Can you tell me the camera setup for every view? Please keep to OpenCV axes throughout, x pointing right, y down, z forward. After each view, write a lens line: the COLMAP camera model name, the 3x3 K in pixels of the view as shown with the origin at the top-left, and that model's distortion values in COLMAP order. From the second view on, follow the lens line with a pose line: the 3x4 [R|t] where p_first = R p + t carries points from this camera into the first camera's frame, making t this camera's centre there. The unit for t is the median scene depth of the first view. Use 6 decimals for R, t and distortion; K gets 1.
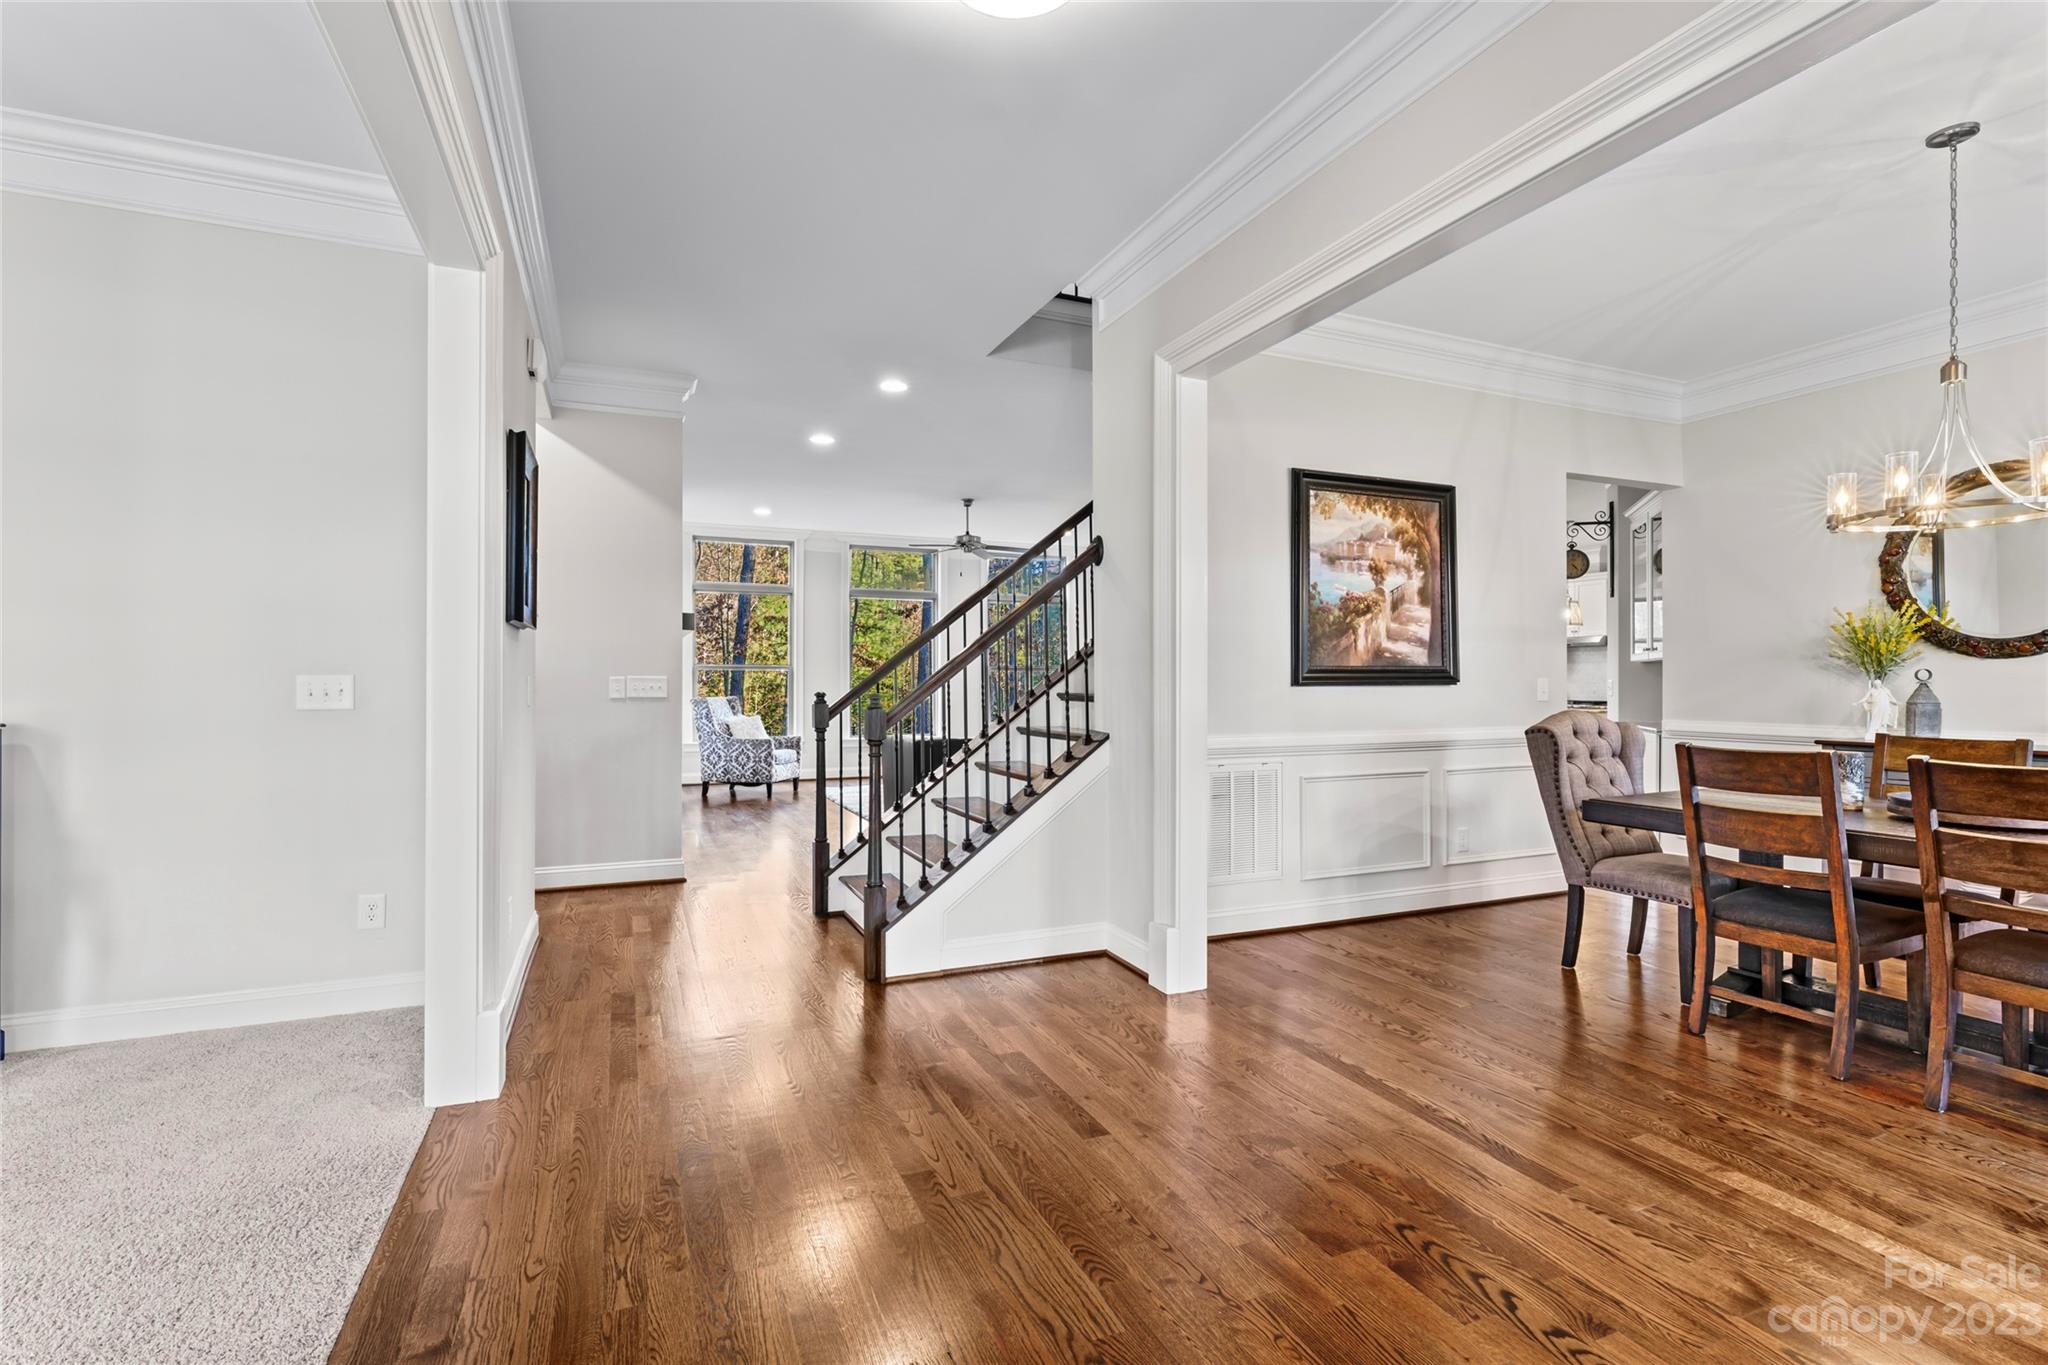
lens RADIAL K [[901.1, 0, 1076.8], [0, 901.1, 680.4], [0, 0, 1]] dist [-0.002238, -0.000032]
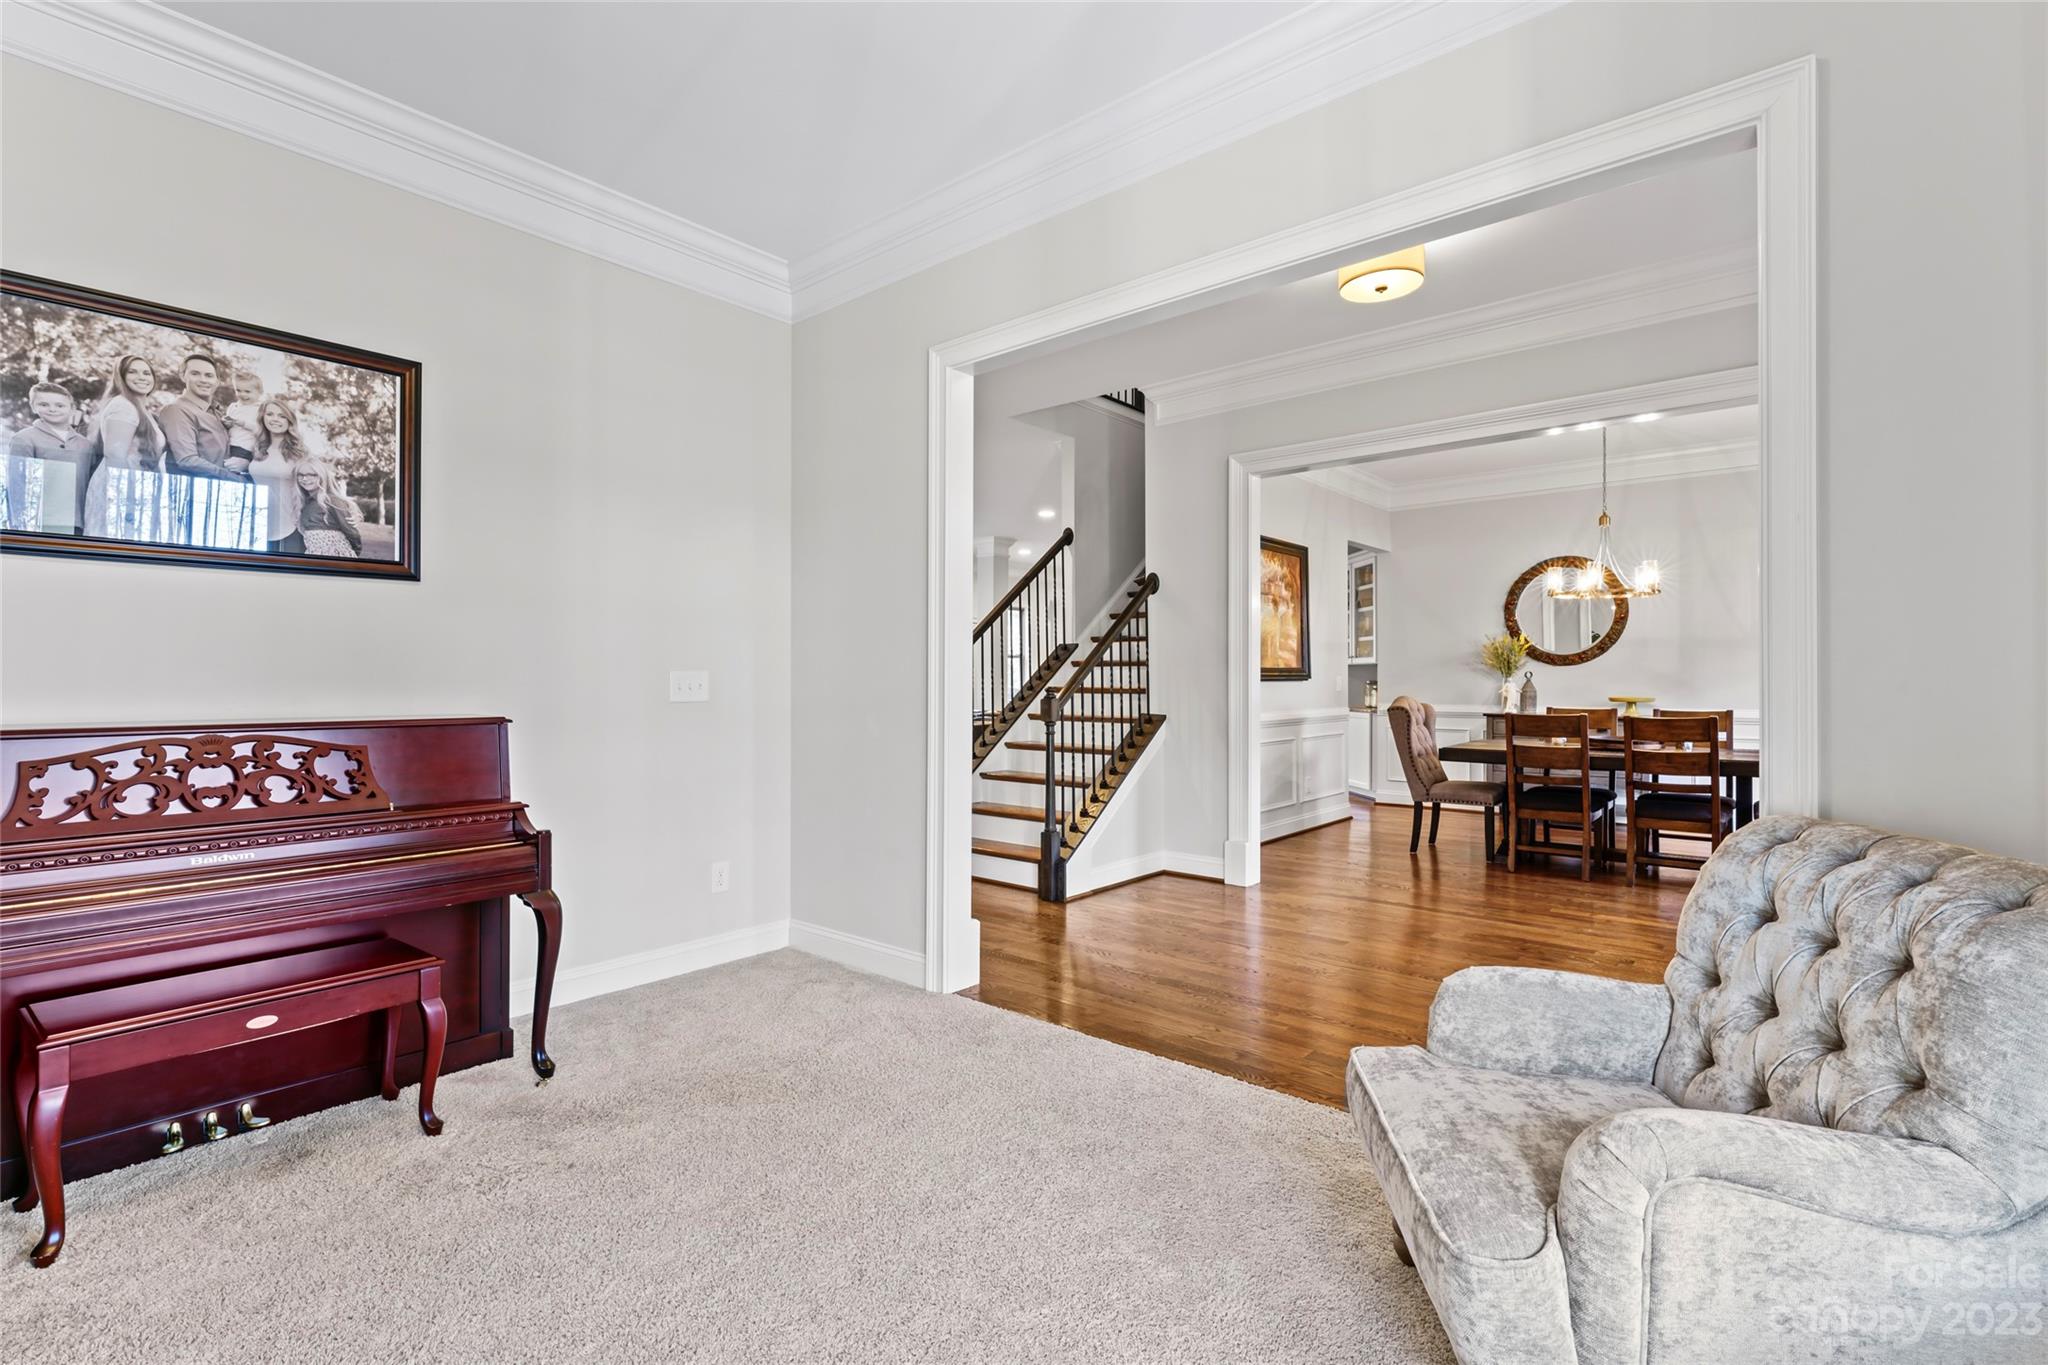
lens RADIAL K [[930.9, 0, 1020.9], [0, 930.9, 672.5], [0, 0, 1]] dist [-0.005366, -0.000399]
pose [[0.896204, 0.004060, 0.443624, -0.735815], [-0.001583, 0.999981, -0.005954, 0.001485], [-0.443639, 0.004633, 0.896193, -0.177278]]
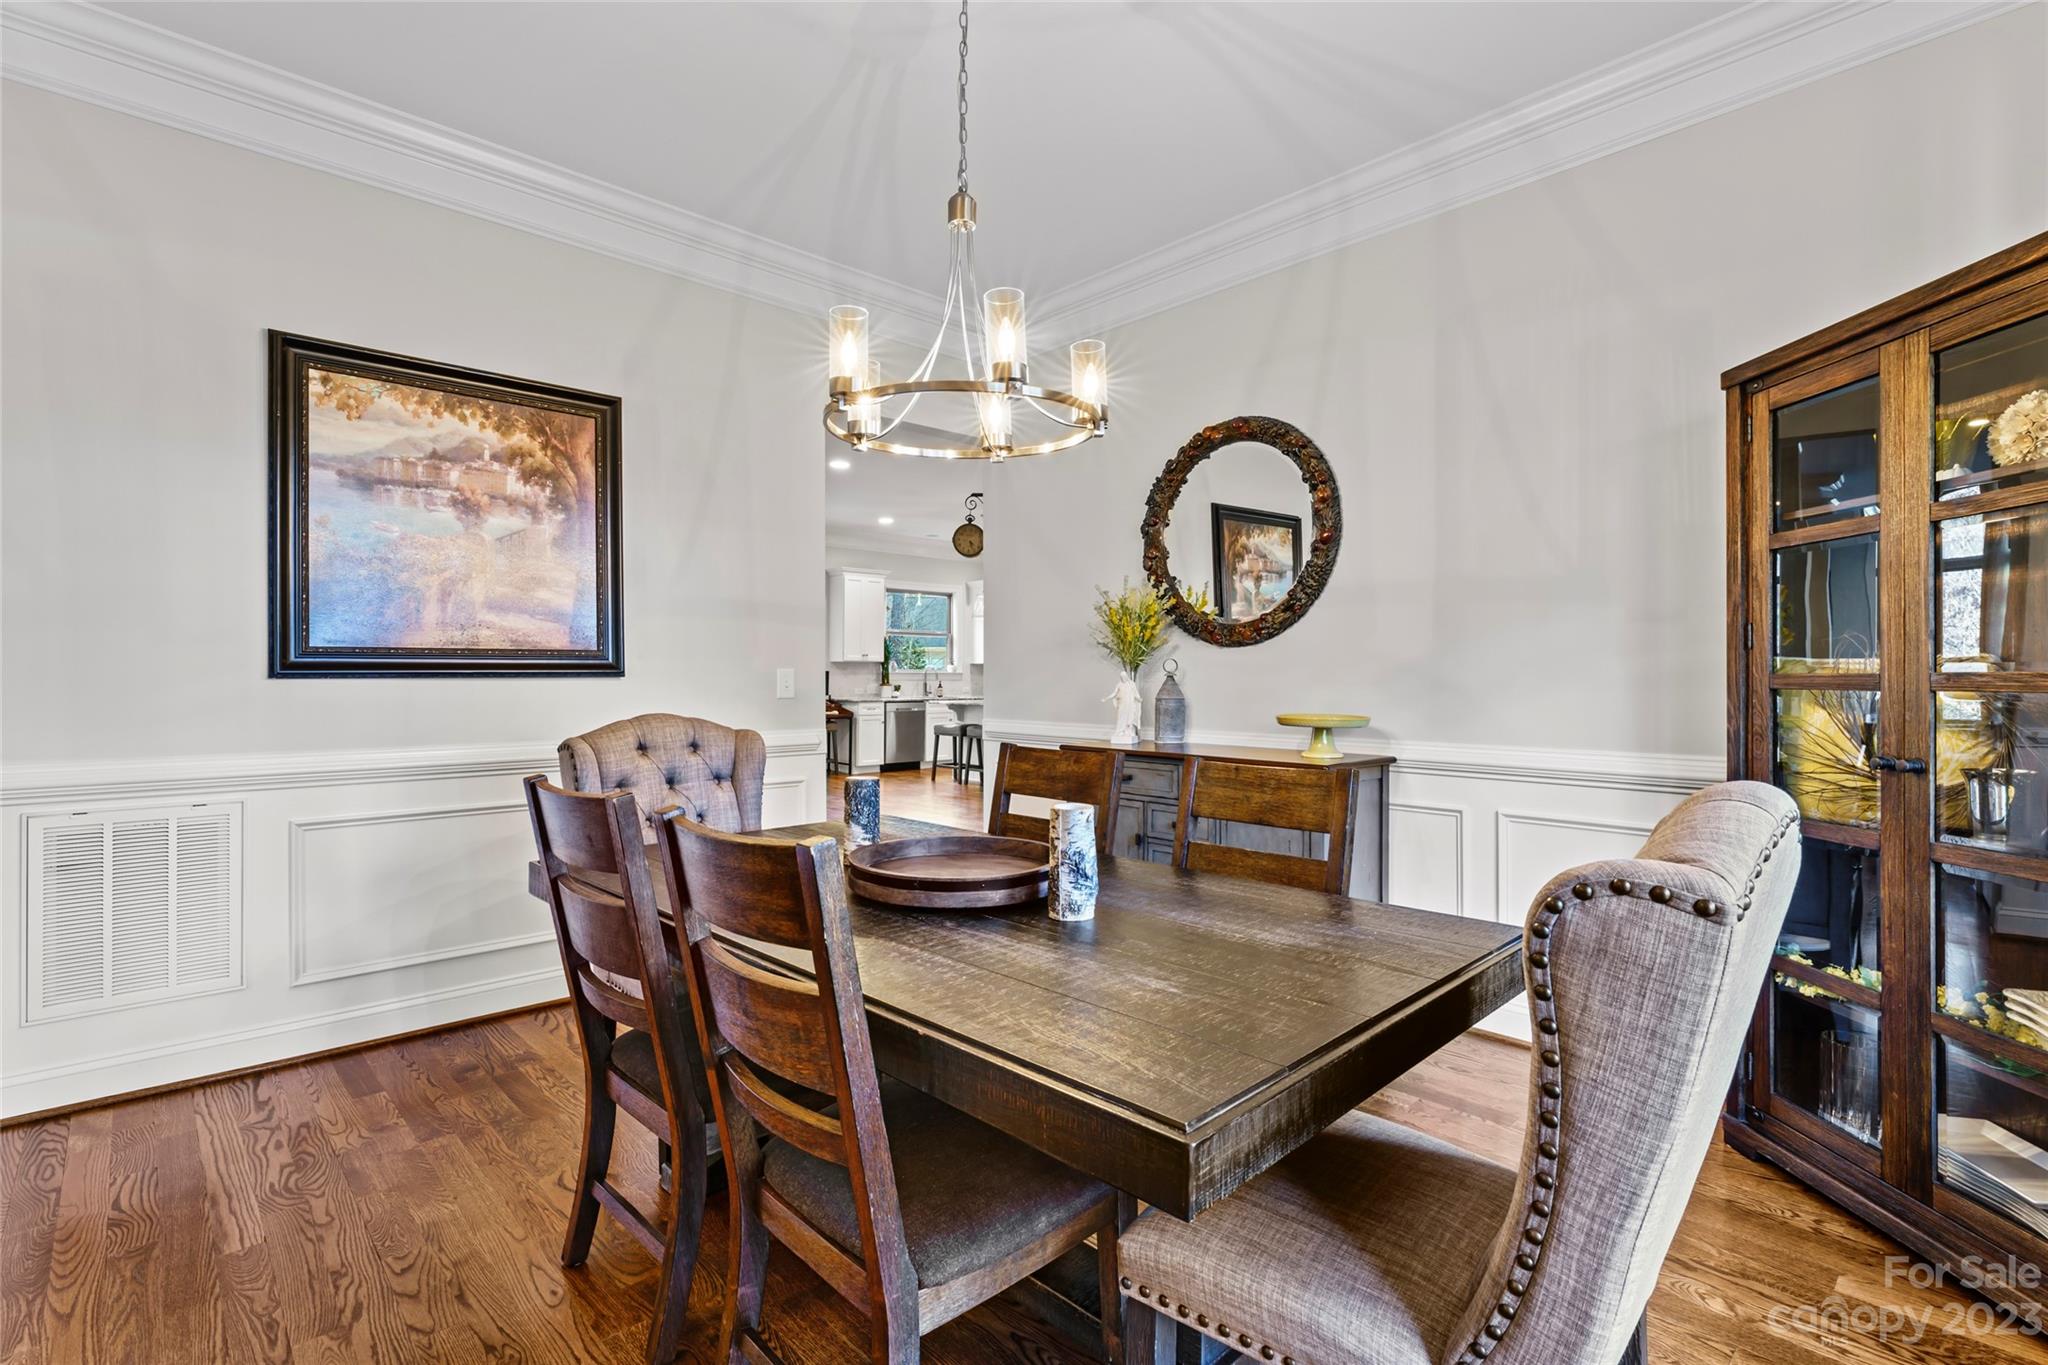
lens RADIAL K [[930.9, 0, 1020.9], [0, 930.9, 672.5], [0, 0, 1]] dist [-0.005366, -0.000399]
pose [[0.943573, 0.003119, 0.331150, 0.509533], [-0.002342, 0.999993, -0.002745, 0.002750], [-0.331157, 0.001815, 0.943574, 0.216393]]
